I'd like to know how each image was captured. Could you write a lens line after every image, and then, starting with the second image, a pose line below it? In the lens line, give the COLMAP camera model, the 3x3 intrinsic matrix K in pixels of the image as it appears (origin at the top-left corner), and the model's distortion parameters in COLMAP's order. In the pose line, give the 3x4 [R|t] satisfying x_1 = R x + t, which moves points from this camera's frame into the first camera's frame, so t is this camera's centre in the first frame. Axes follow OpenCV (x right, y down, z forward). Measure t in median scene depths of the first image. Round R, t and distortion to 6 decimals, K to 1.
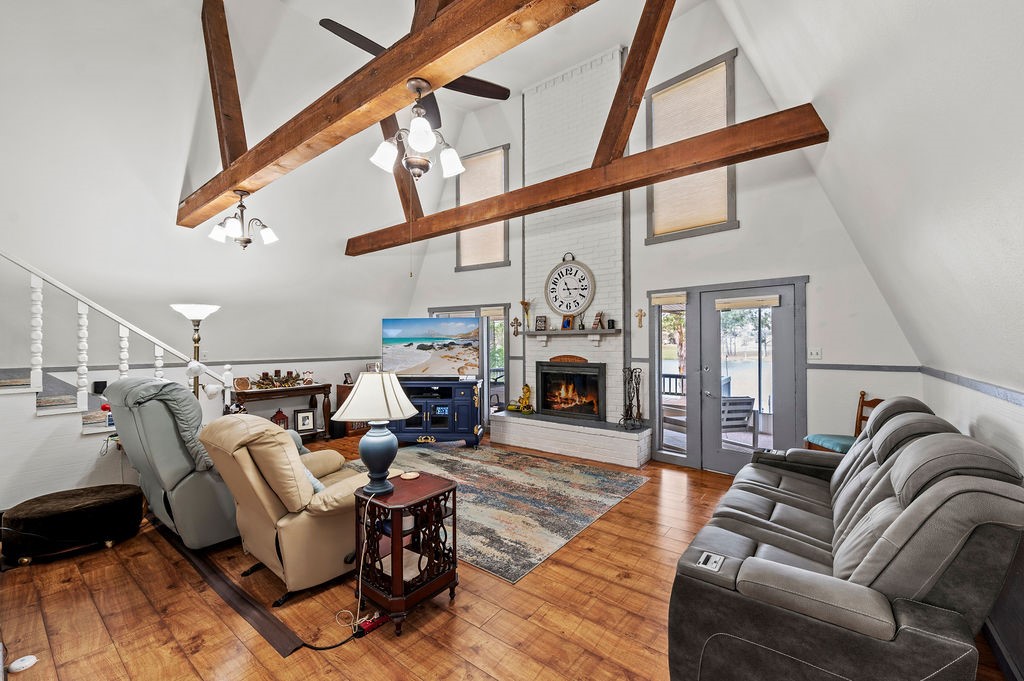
lens RADIAL K [[413.5, 0, 515.4], [0, 413.5, 339.0], [0, 0, 1]] dist [-0.007145, -0.000304]
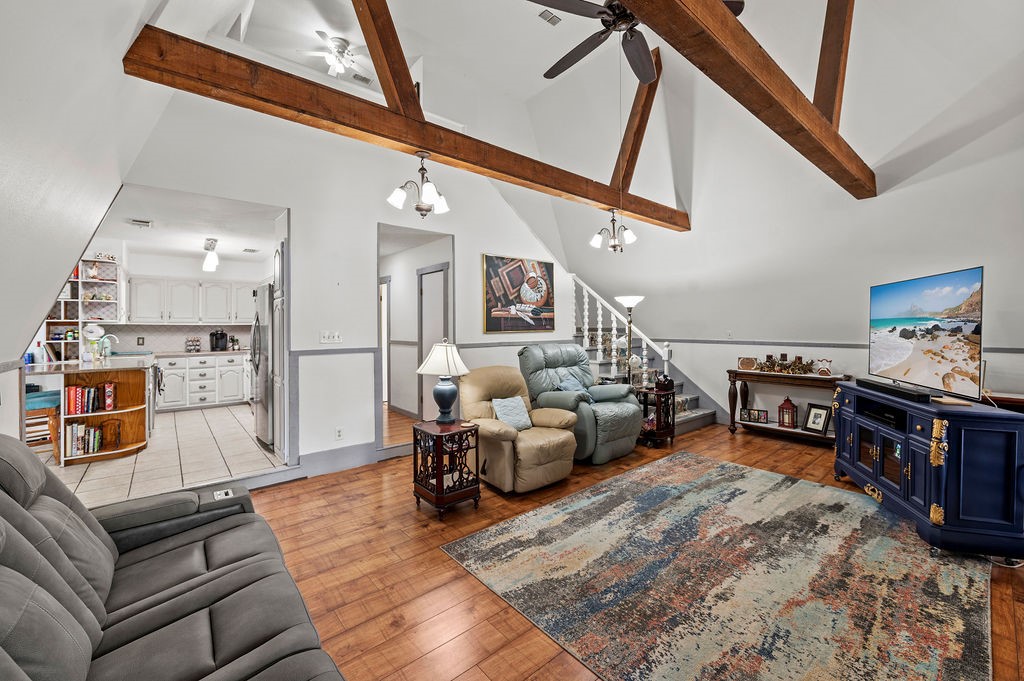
lens RADIAL K [[413.5, 0, 518.5], [0, 413.5, 326.8], [0, 0, 1]] dist [-0.007145, -0.000304]
pose [[-0.212117, 0.013751, -0.977148, 0.445104], [0.011062, 0.999871, 0.011669, -0.001430], [0.977182, -0.008334, -0.212241, 0.633111]]
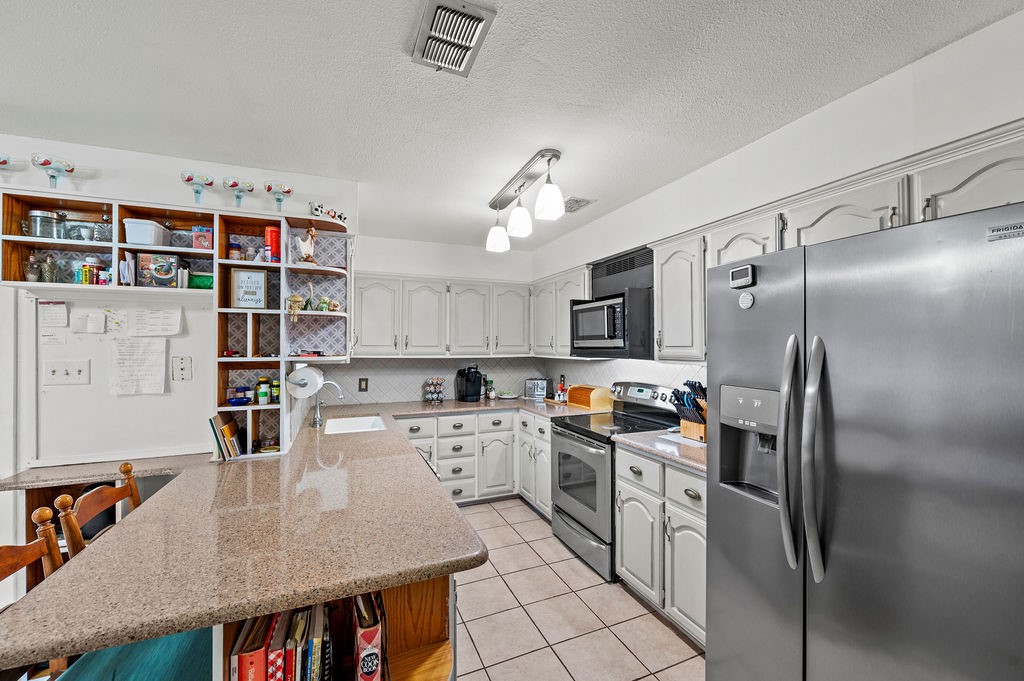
lens RADIAL K [[413.5, 0, 513.9], [0, 413.5, 342.4], [0, 0, 1]] dist [-0.007145, -0.000304]
pose [[-0.502415, 0.002693, -0.864622, 0.016789], [0.013157, 0.999903, -0.004531, -0.024719], [0.864527, -0.013652, -0.502402, -0.079943]]
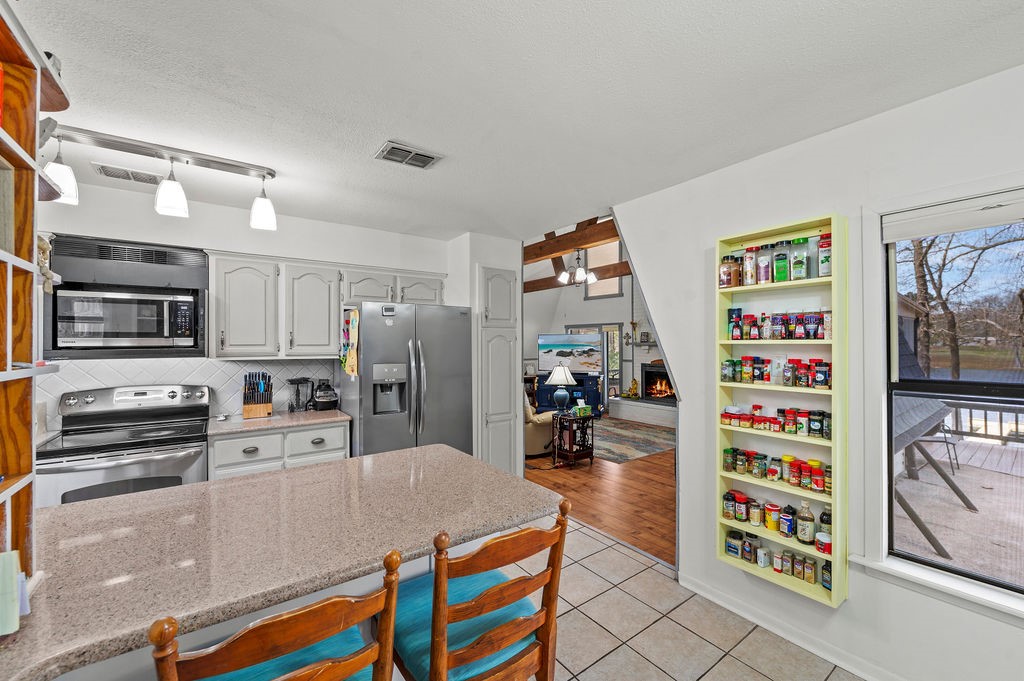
lens RADIAL K [[413.5, 0, 516.6], [0, 413.5, 340.7], [0, 0, 1]] dist [-0.007145, -0.000304]
pose [[0.960626, 0.000263, -0.277845, 0.035730], [-0.000672, 0.999999, -0.001375, -0.025275], [0.277844, 0.001508, 0.960625, -0.557096]]
